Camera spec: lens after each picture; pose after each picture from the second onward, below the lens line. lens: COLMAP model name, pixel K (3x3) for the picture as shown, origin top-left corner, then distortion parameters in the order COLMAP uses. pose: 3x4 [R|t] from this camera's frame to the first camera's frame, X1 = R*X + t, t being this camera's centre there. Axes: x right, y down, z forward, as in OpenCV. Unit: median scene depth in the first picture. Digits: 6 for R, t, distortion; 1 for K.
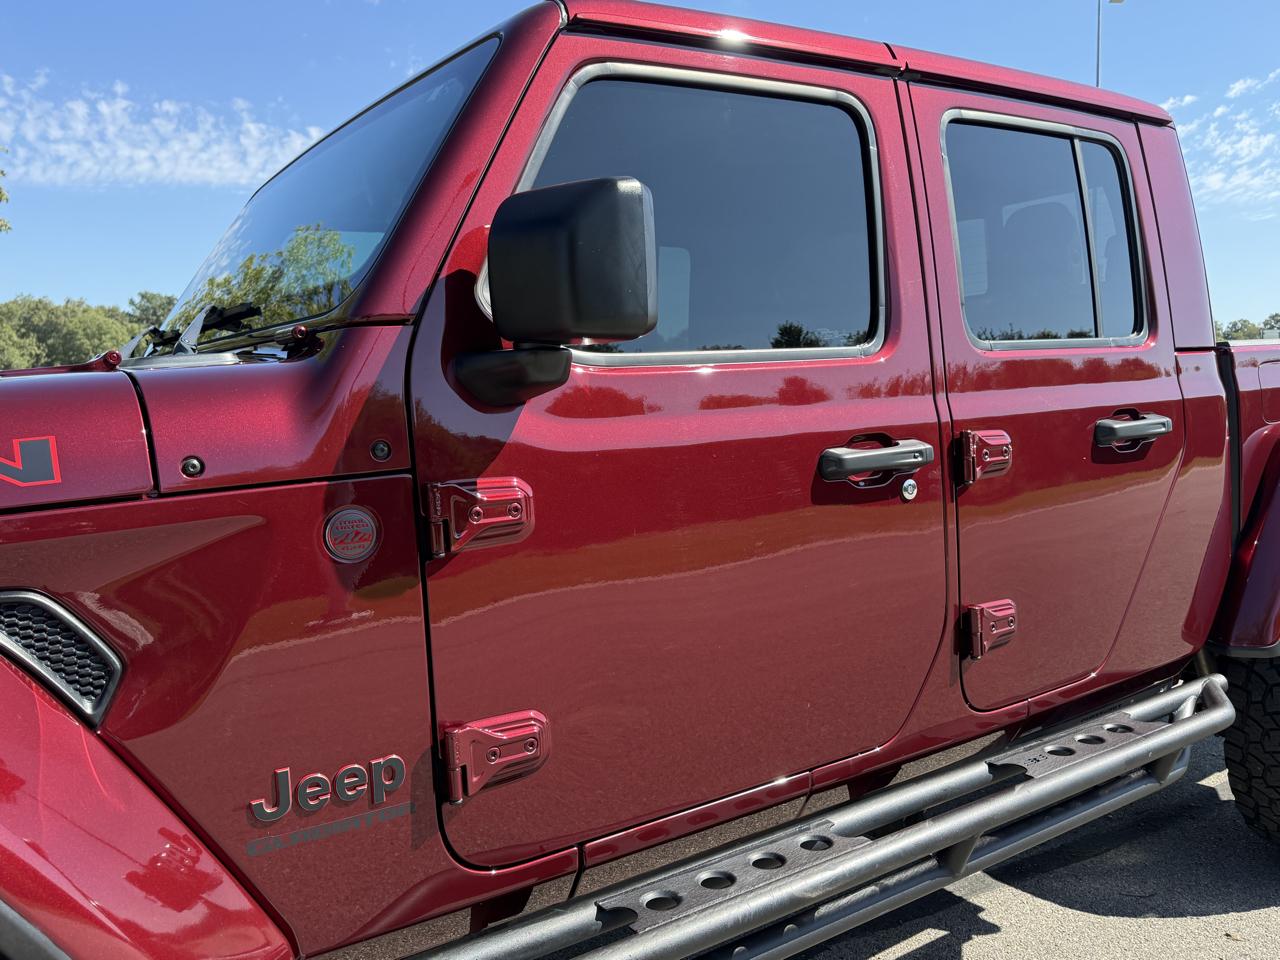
lens RADIAL K [[1024.0, 0, 640.8], [0, 1024.0, 474.4], [0, 0, 1]] dist [0.037922, -0.051938]
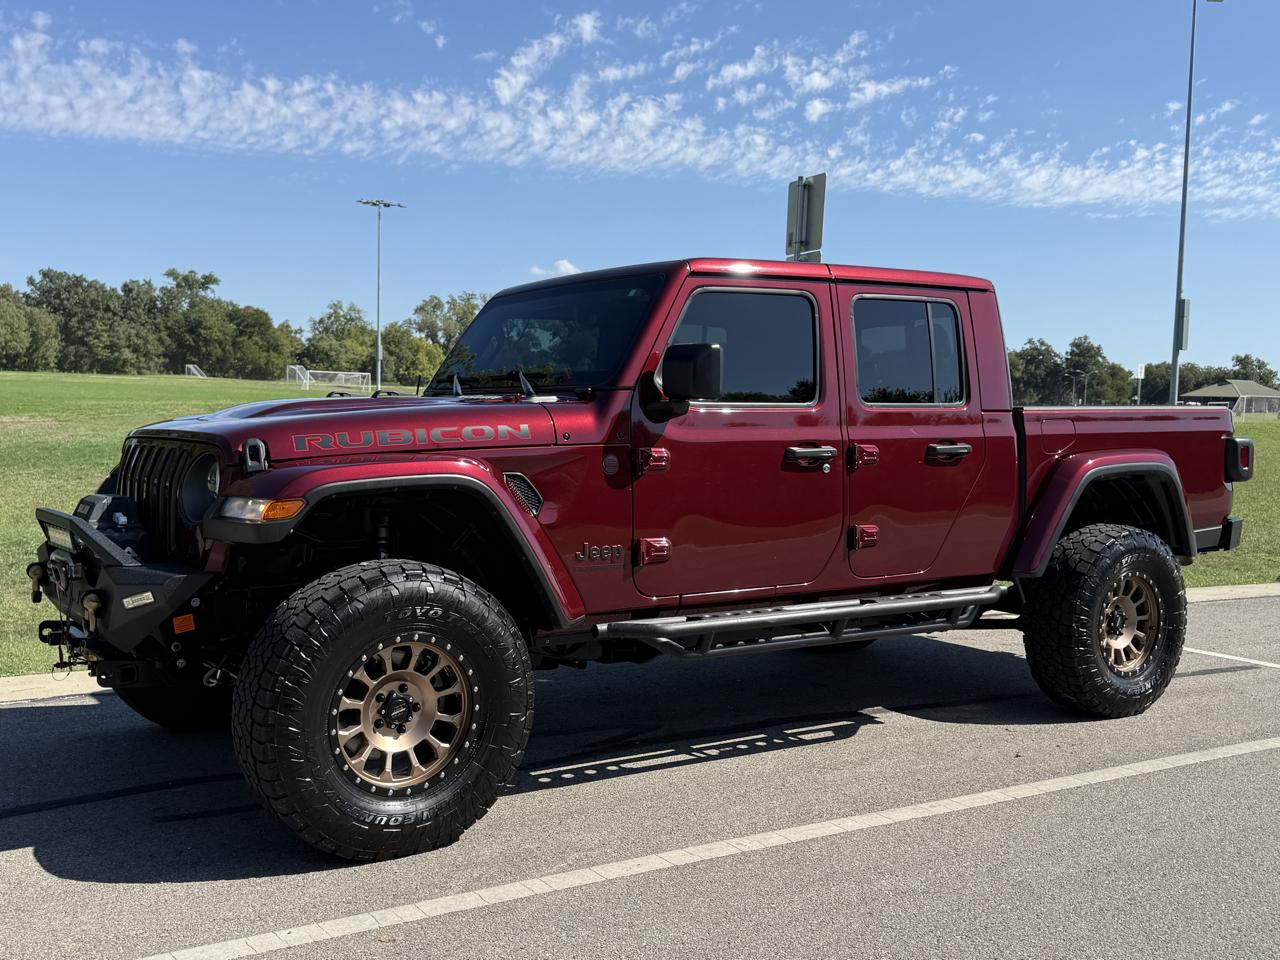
lens RADIAL K [[1268.5, 0, 639.7], [0, 1268.5, 478.5], [0, 0, 1]] dist [0.039631, 0.000000]
pose [[0.998727, 0.050424, -0.001642, -0.136667], [-0.050450, 0.998106, -0.035206, 0.153306], [-0.000137, 0.035244, 0.999379, -1.743338]]
